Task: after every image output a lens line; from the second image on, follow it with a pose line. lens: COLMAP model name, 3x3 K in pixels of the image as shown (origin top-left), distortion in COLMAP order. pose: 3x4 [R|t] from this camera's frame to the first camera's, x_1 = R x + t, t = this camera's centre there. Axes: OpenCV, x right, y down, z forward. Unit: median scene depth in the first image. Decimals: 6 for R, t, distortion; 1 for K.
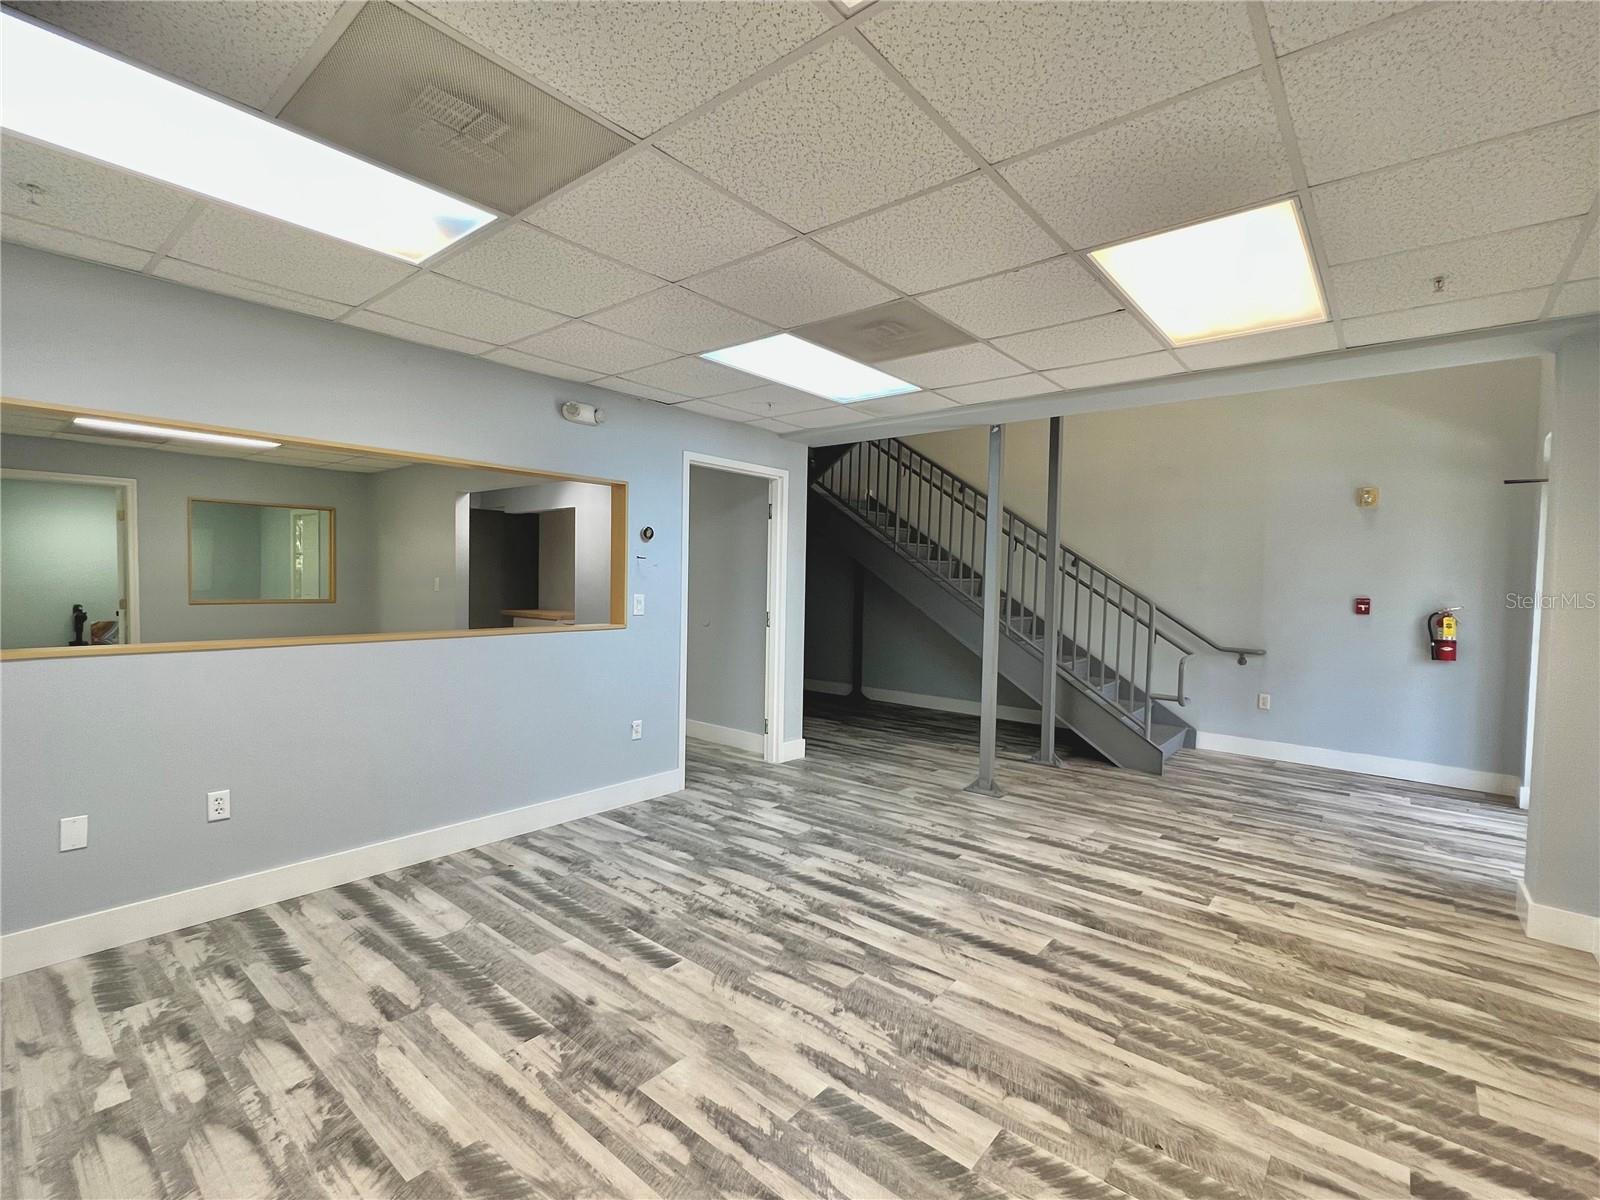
lens RADIAL K [[729.7, 0, 798.1], [0, 729.7, 598.3], [0, 0, 1]] dist [-0.004842, 0.001533]
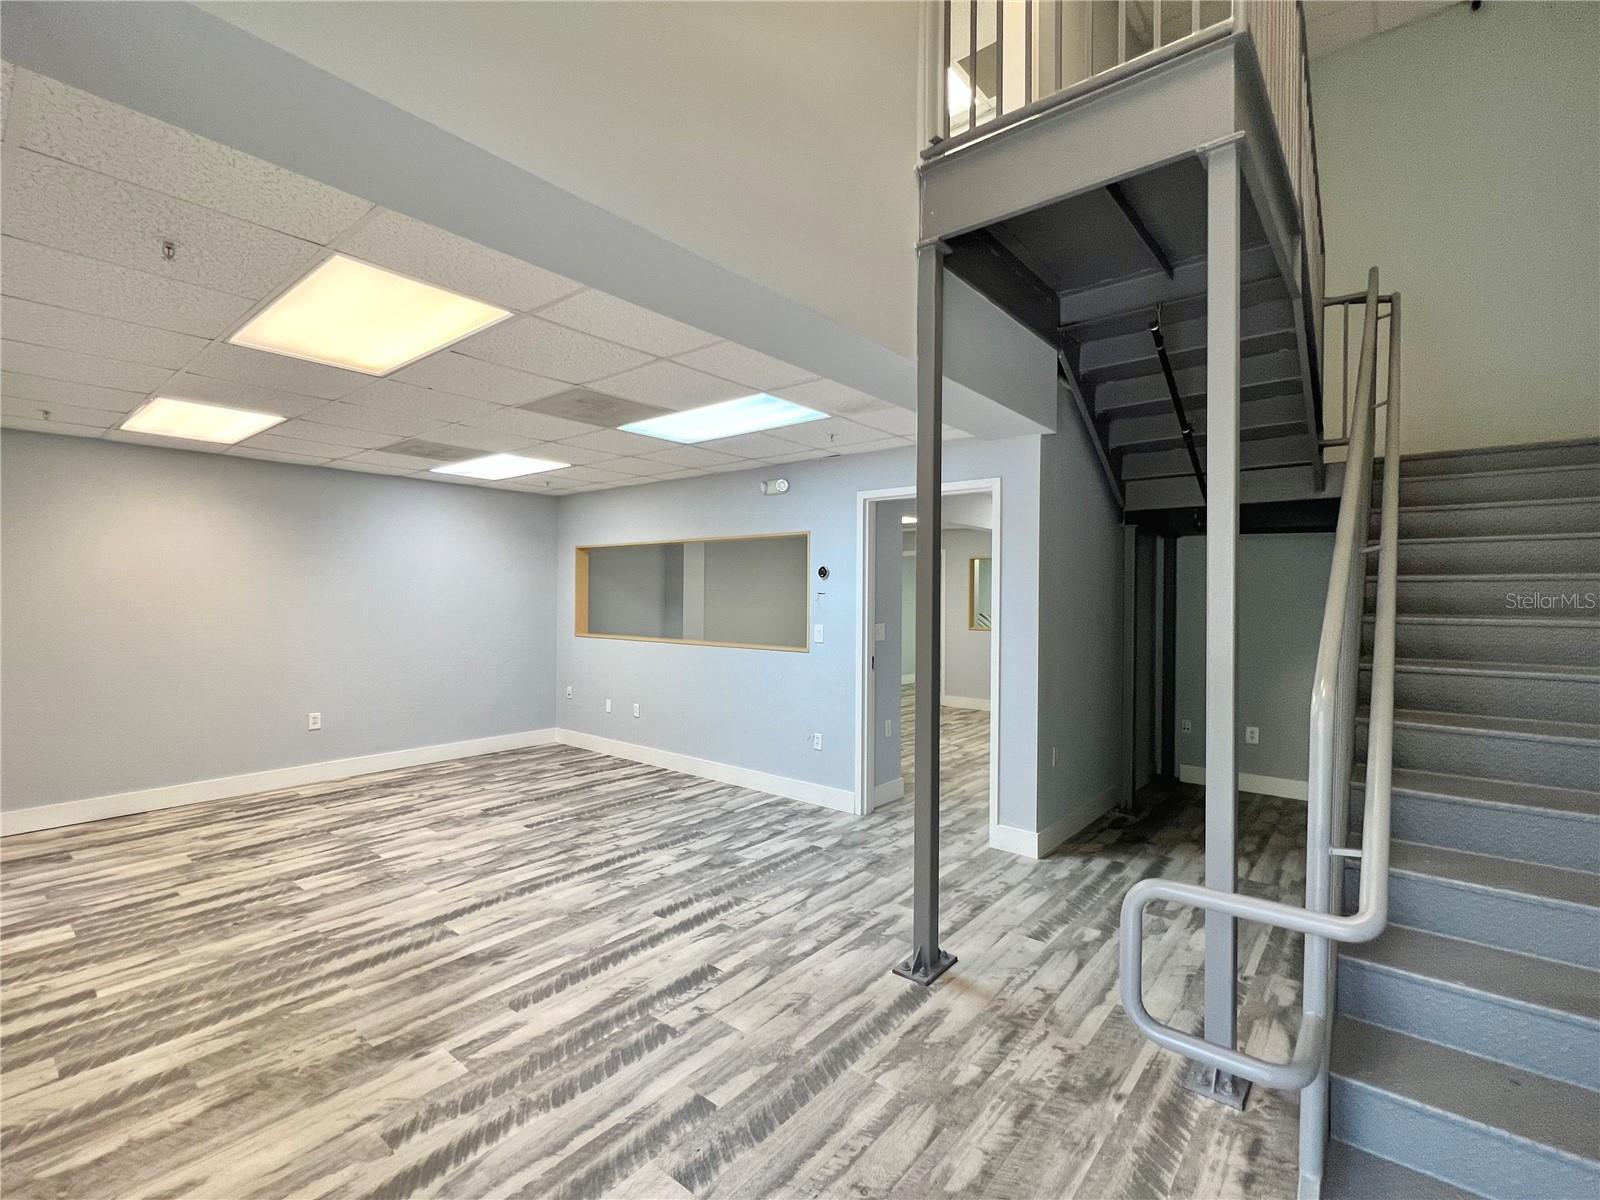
lens RADIAL K [[729.7, 0, 804.6], [0, 729.7, 593.7], [0, 0, 1]] dist [-0.004842, 0.001533]
pose [[0.009304, -0.021126, -0.999734, 1.401437], [-0.037906, 0.999051, -0.021464, -0.043050], [0.999238, 0.038096, 0.008495, 1.424372]]
